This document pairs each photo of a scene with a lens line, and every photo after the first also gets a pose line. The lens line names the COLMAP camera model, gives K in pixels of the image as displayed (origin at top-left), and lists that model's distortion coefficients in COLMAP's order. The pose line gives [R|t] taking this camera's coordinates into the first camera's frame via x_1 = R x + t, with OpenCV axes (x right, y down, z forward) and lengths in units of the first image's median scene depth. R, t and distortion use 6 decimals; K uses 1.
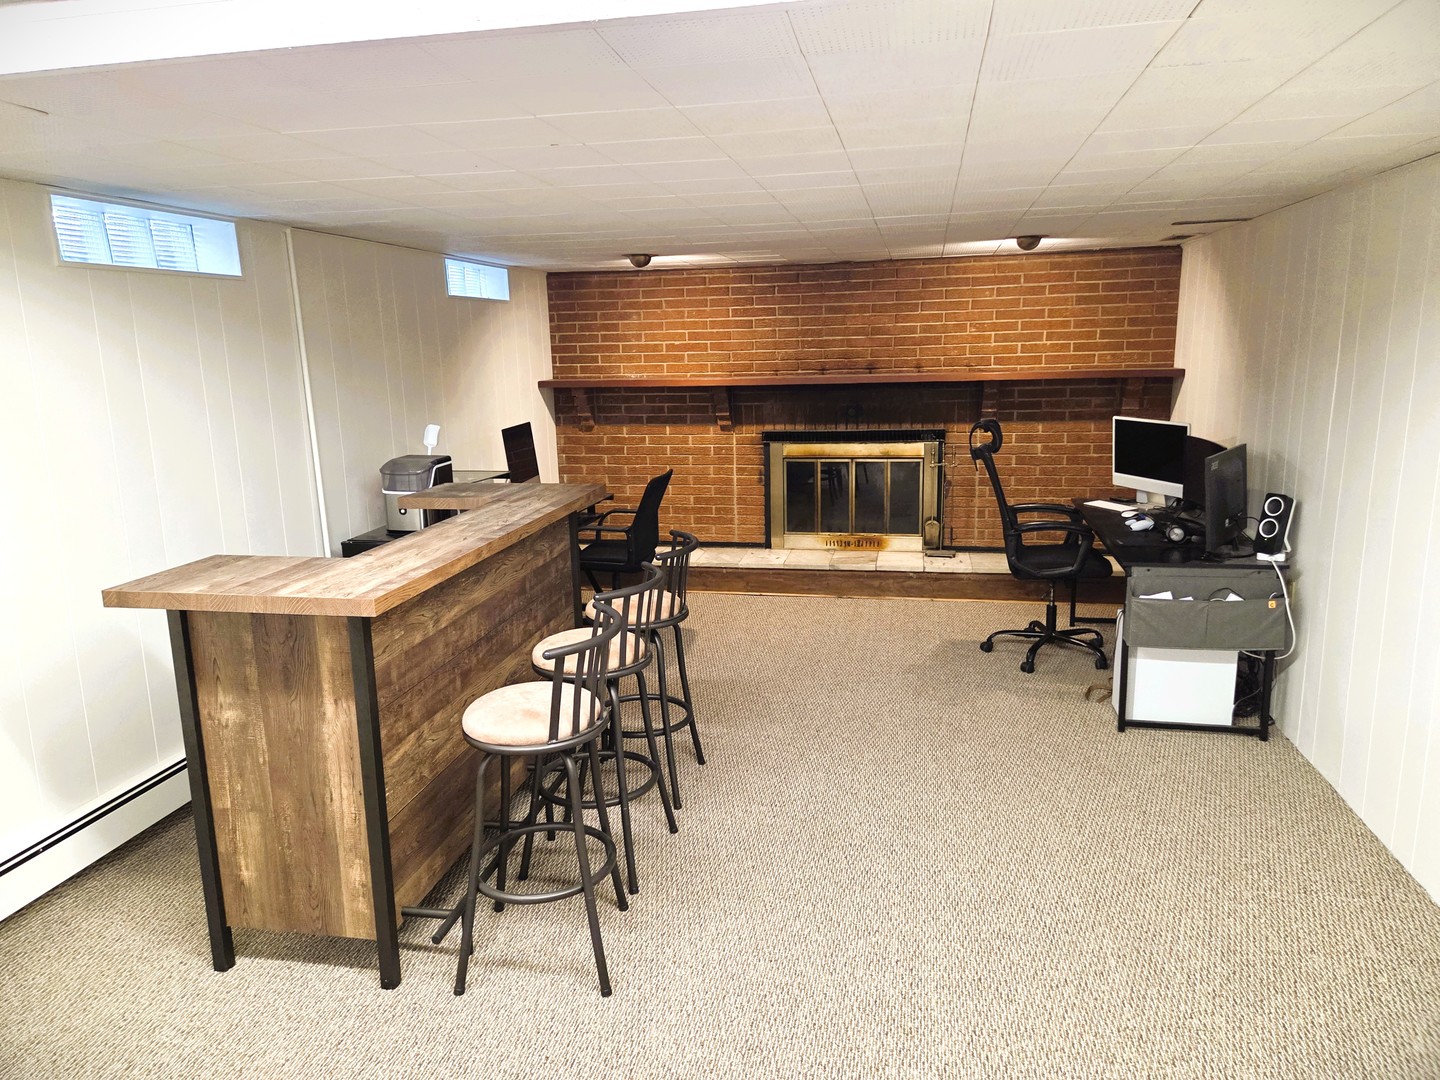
lens RADIAL K [[966.4, 0, 720.6], [0, 966.4, 539.3], [0, 0, 1]] dist [0.034264, -0.005287]
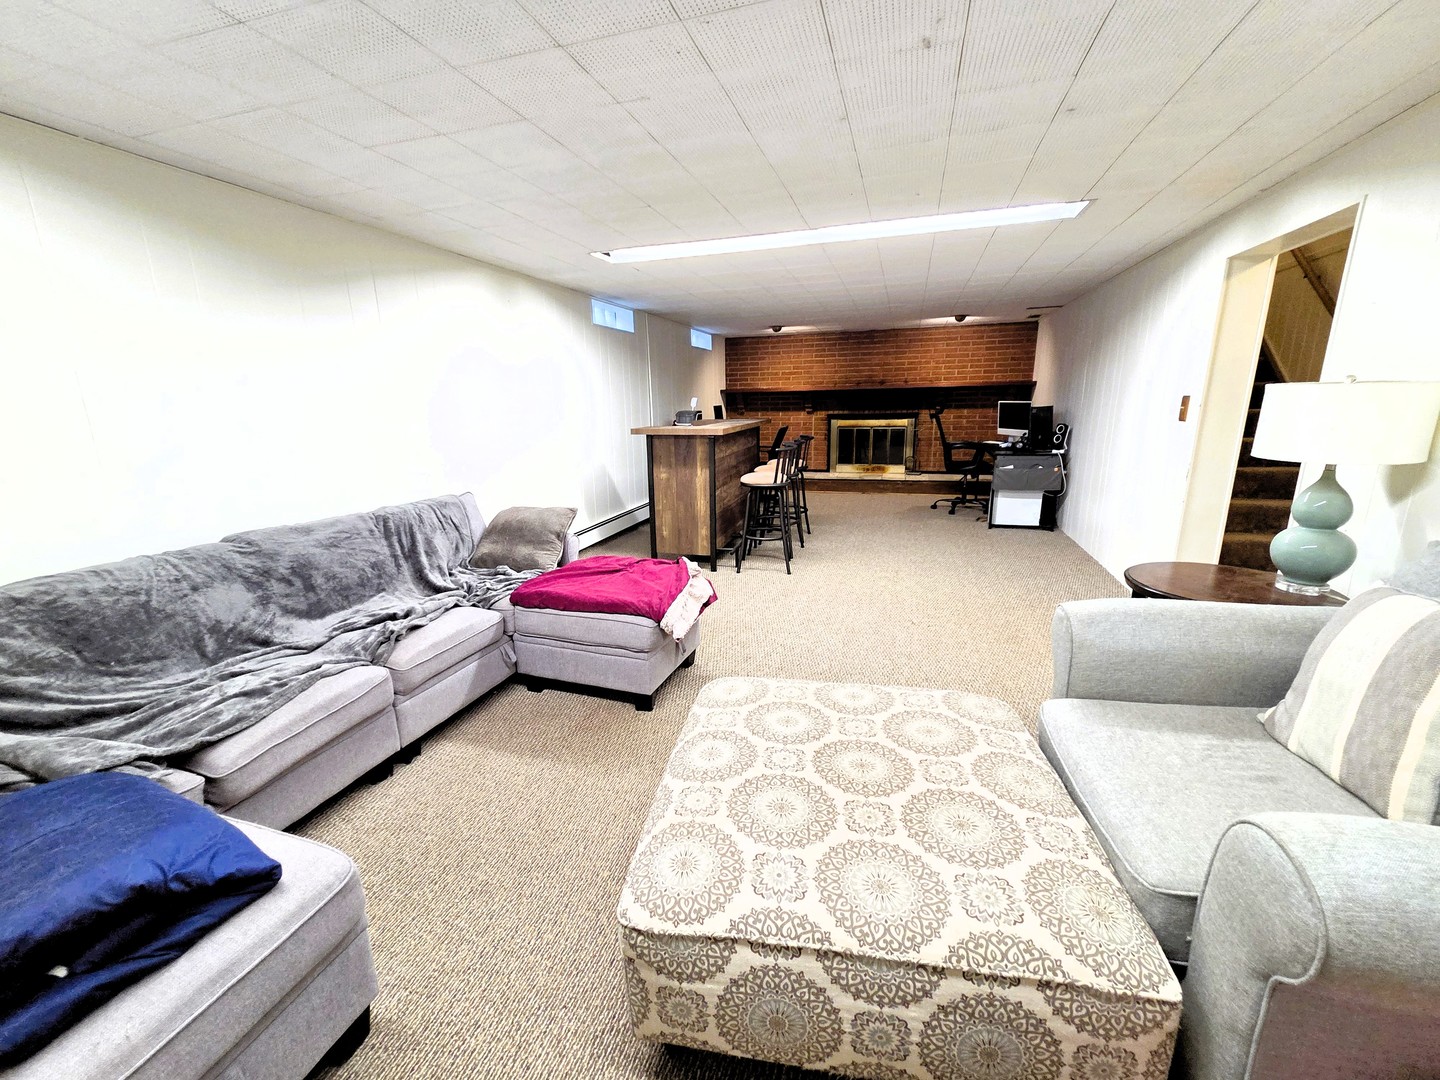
lens RADIAL K [[591.8, 0, 717.4], [0, 591.8, 540.6], [0, 0, 1]] dist [0.003986, 0.000023]
pose [[0.995023, 0.026645, -0.096020, -0.067862], [-0.023024, 0.998989, 0.038621, 0.125418], [0.096952, -0.036218, 0.994630, -0.319068]]
